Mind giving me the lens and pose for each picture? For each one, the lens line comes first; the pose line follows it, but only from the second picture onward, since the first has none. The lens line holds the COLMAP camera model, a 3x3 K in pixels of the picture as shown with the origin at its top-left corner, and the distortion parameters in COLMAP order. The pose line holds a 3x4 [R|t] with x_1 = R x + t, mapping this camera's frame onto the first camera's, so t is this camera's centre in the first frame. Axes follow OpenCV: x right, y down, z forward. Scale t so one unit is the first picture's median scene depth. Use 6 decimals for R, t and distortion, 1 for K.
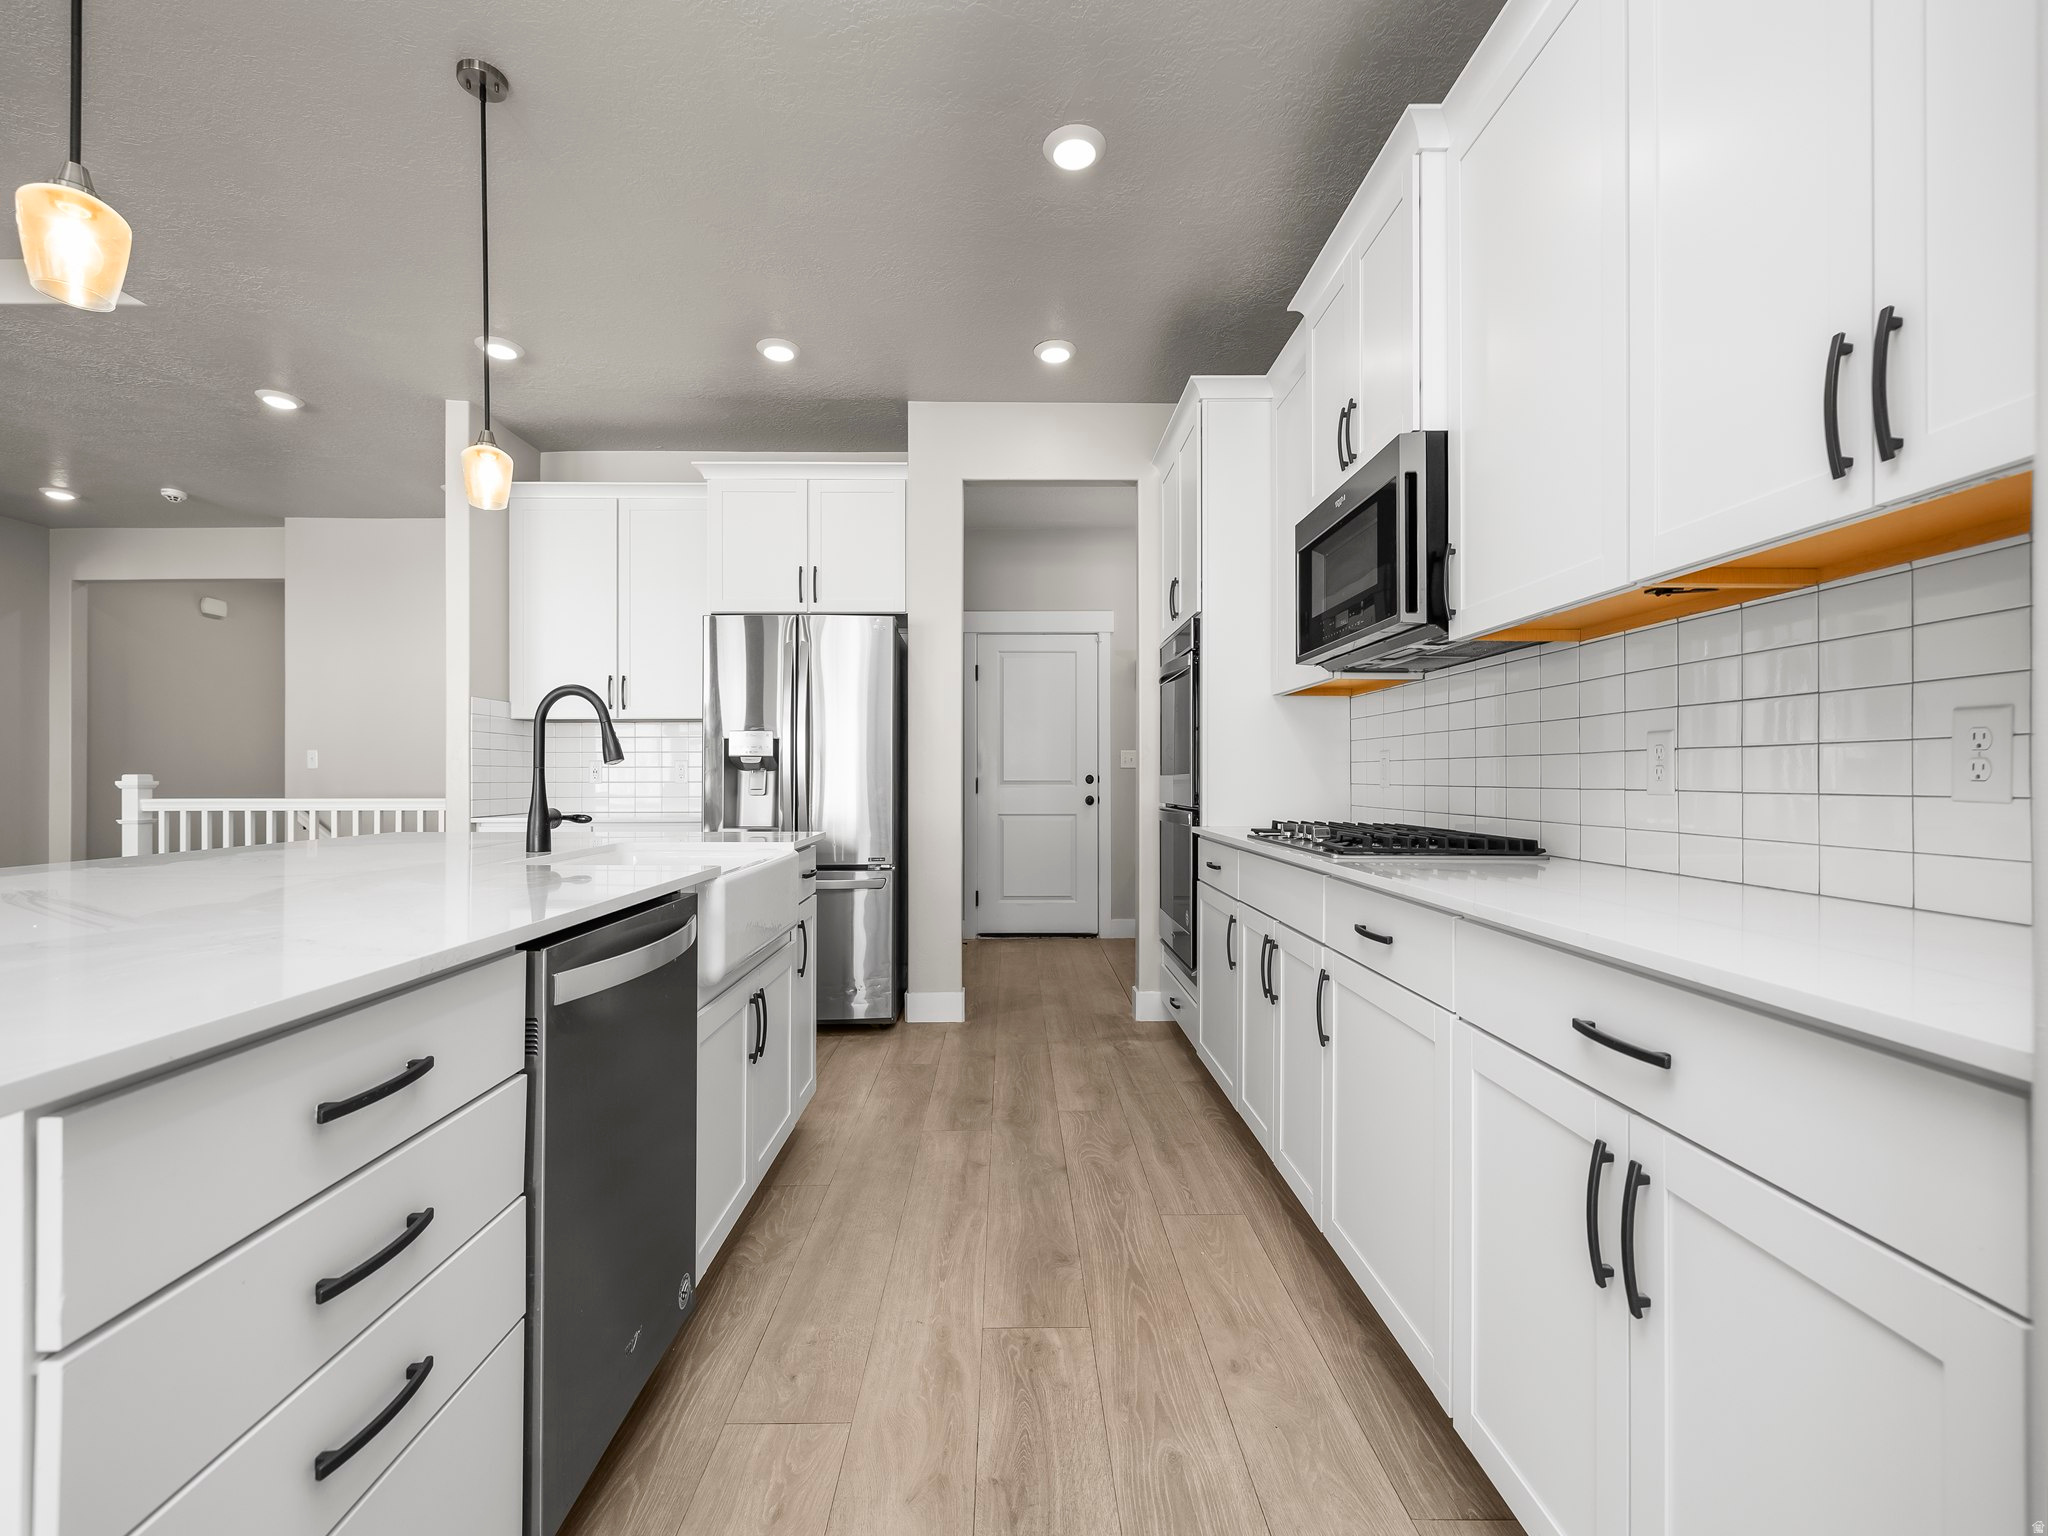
lens RADIAL K [[864.2, 0, 1015.8], [0, 864.2, 774.9], [0, 0, 1]] dist [-0.000019, 0.000154]
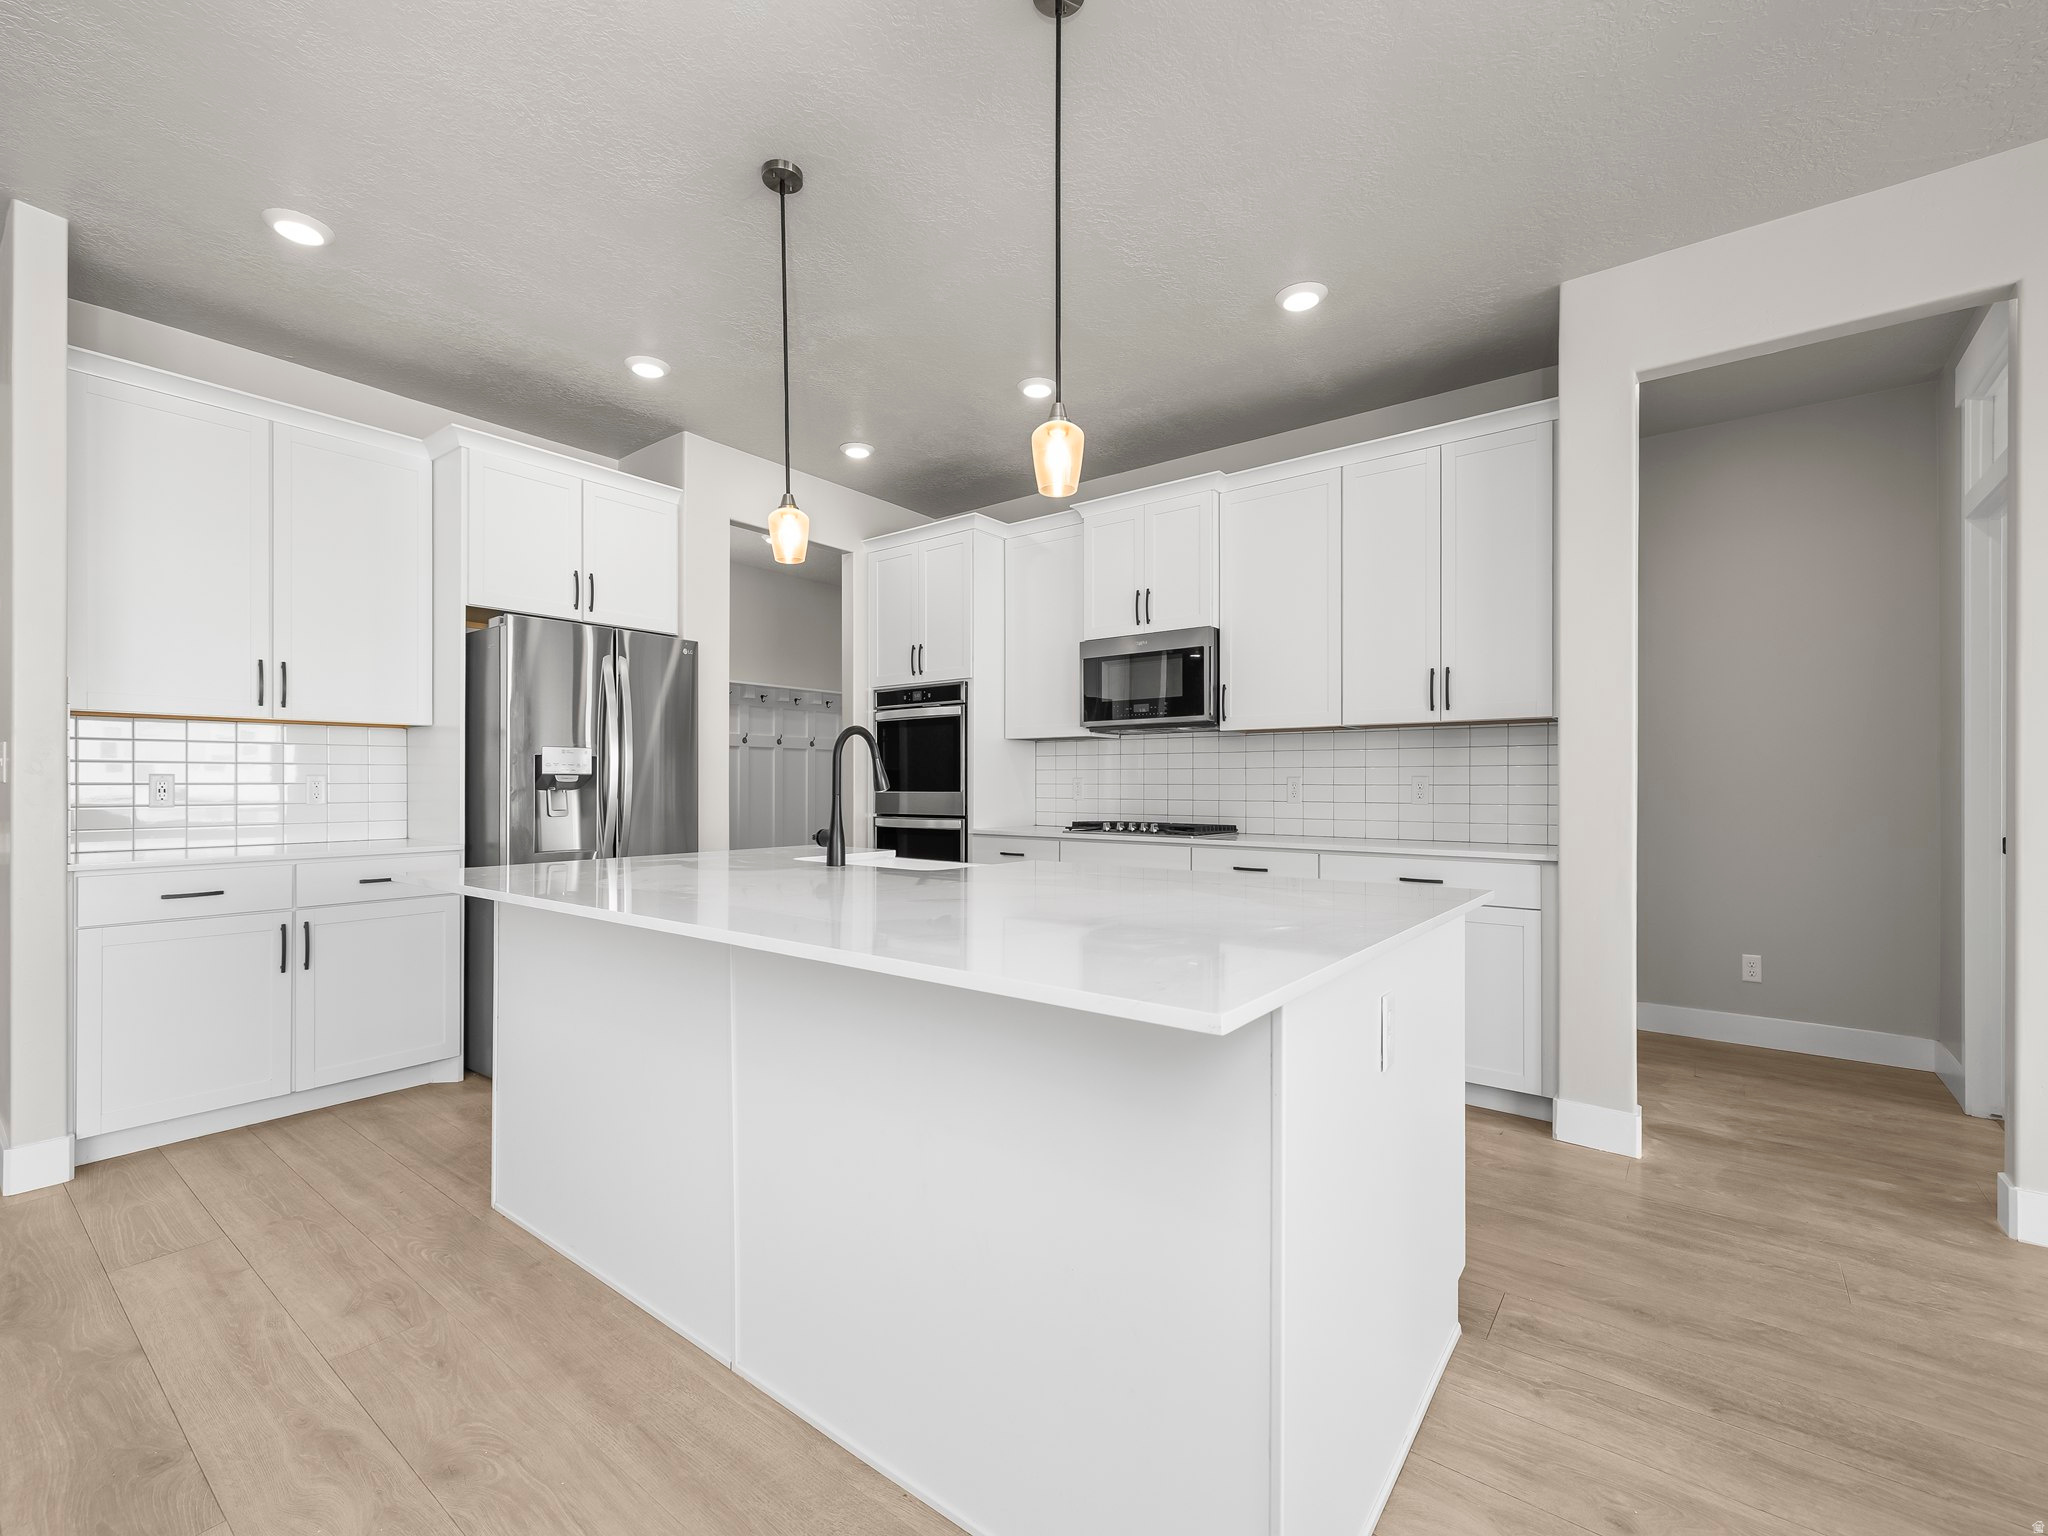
lens RADIAL K [[889.8, 0, 1017.0], [0, 889.8, 782.1], [0, 0, 1]] dist [0.001144, 0.000159]
pose [[0.623058, 0.002333, 0.782172, -0.892960], [-0.003464, 0.999994, -0.000223, -0.017442], [-0.782168, -0.002570, 0.623062, 0.032583]]
